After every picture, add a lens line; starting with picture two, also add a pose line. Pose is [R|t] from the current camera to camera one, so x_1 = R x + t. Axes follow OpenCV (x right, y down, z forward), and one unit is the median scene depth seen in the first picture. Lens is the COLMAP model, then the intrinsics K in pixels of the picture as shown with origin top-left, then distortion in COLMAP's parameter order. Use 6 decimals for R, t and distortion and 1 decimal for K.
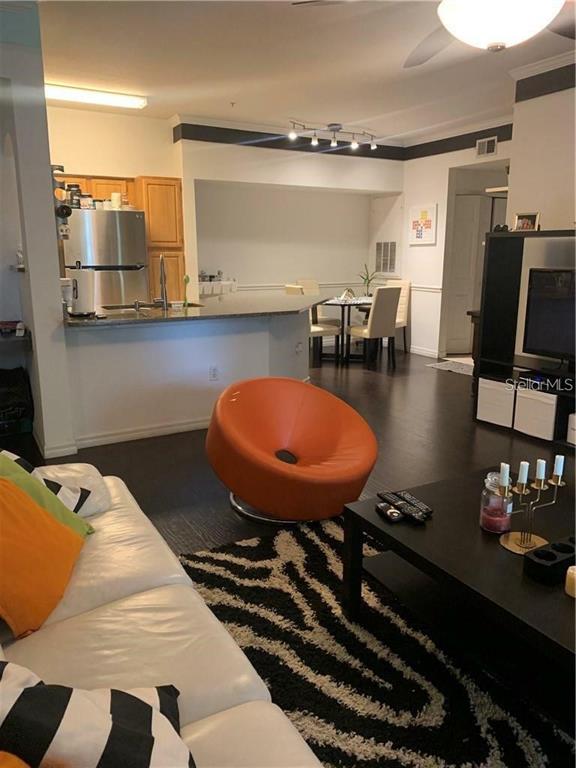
lens RADIAL K [[590.0, 0, 287.3], [0, 590.0, 382.5], [0, 0, 1]] dist [0.005495, -0.002527]
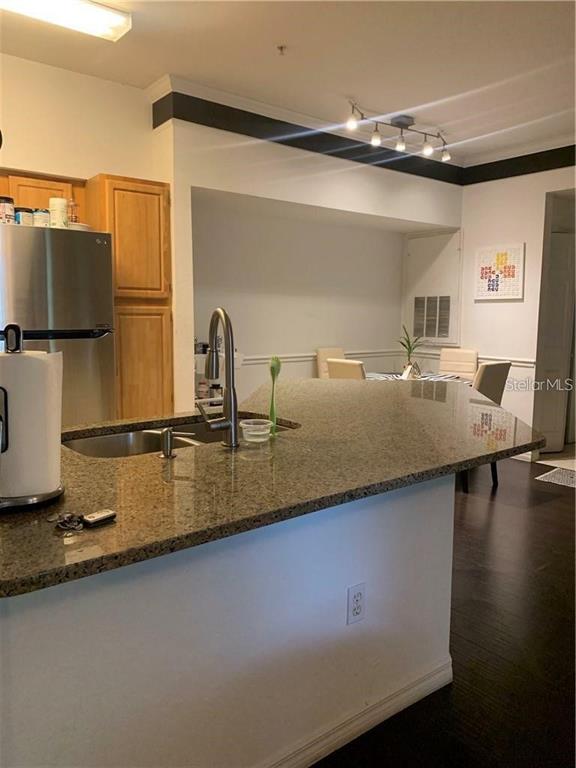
lens RADIAL K [[590.0, 0, 287.9], [0, 590.0, 385.1], [0, 0, 1]] dist [0.005495, -0.002527]
pose [[0.986600, -0.012099, 0.162706, -0.154282], [0.027072, 0.995562, -0.090130, -0.084606], [-0.160894, 0.093327, 0.982549, 0.400395]]
